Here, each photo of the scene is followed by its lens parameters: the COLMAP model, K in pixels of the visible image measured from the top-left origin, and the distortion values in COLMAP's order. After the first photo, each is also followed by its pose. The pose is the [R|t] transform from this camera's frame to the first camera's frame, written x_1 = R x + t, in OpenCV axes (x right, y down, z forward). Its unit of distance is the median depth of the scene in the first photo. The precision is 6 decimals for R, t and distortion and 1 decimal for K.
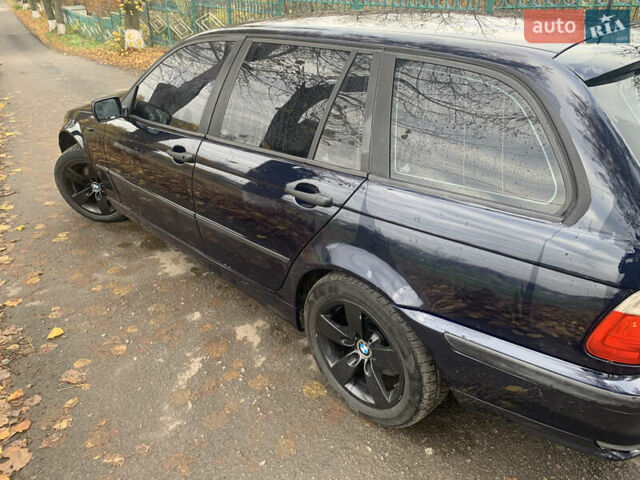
lens RADIAL K [[495.8, 0, 320.0], [0, 495.8, 240.0], [0, 0, 1]] dist [0.043249, -0.044814]
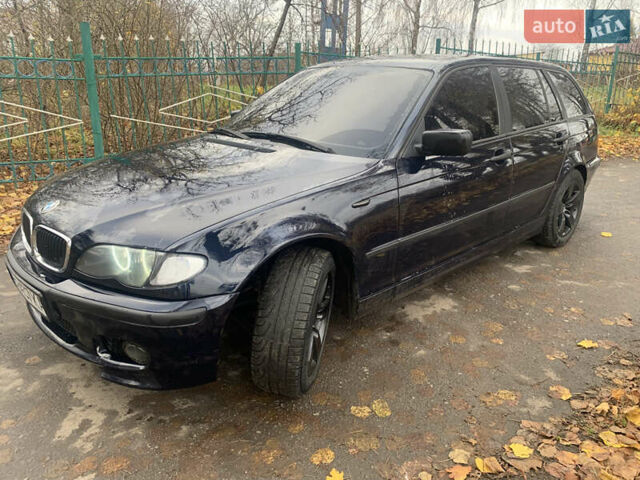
lens RADIAL K [[495.8, 0, 320.0], [0, 495.8, 240.0], [0, 0, 1]] dist [0.043249, -0.044814]
pose [[-0.019644, -0.247956, 0.968572, -1.508093], [0.470724, 0.852377, 0.227757, -0.476475], [-0.882062, 0.460404, 0.099975, 1.365368]]
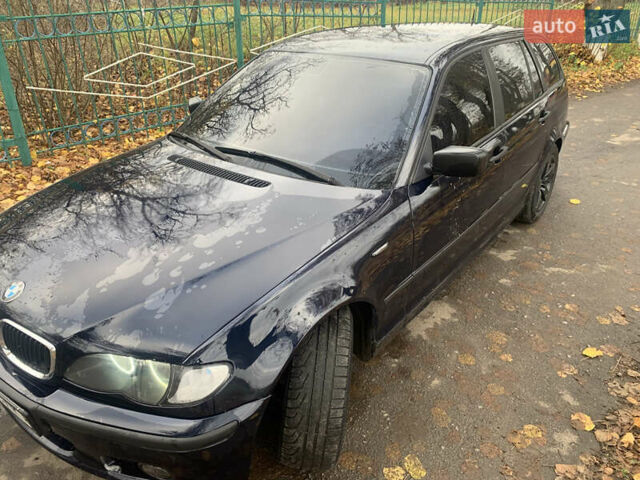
lens RADIAL K [[498.6, 0, 315.3], [0, 498.6, 241.5], [0, 0, 1]] dist [0.034212, -0.034116]
pose [[-0.159512, -0.382712, 0.909993, -1.338185], [0.488284, 0.770556, 0.409661, -0.681113], [-0.857983, 0.509681, 0.063959, 1.388795]]
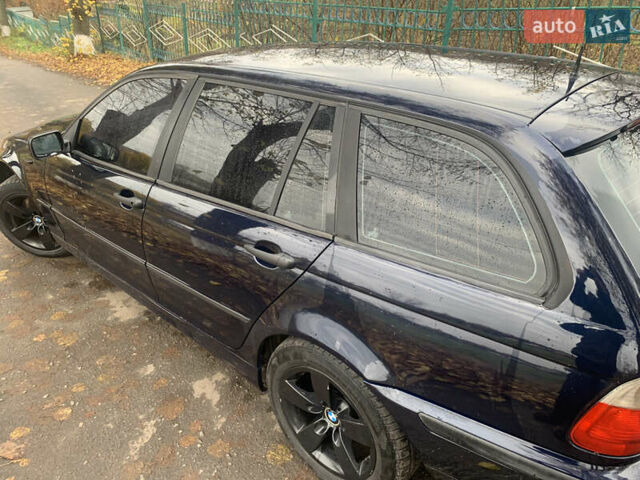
lens RADIAL K [[485.5, 0, 321.8], [0, 485.5, 243.1], [0, 0, 1]] dist [0.019985, -0.005601]
pose [[0.995853, -0.017757, 0.089223, -0.005210], [0.017664, 0.999842, 0.001831, -0.087681], [-0.089241, -0.000247, 0.996010, 0.068366]]
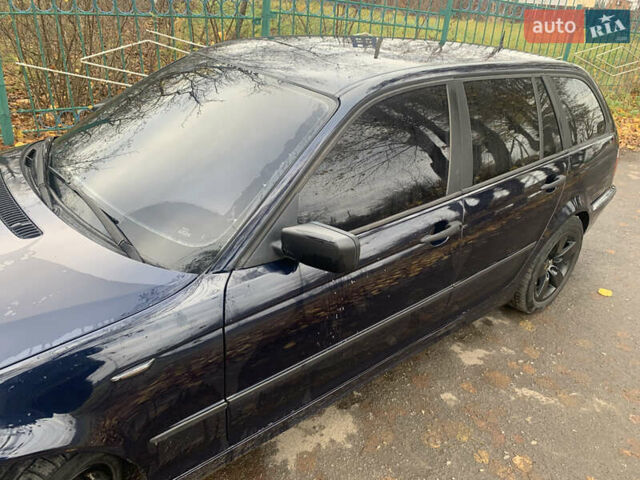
lens RADIAL K [[498.6, 0, 315.3], [0, 498.6, 241.5], [0, 0, 1]] dist [0.034212, -0.034116]
pose [[0.049145, -0.386181, 0.921113, -1.053241], [0.406614, 0.850081, 0.334706, -0.505970], [-0.912277, 0.358088, 0.198804, 1.039220]]
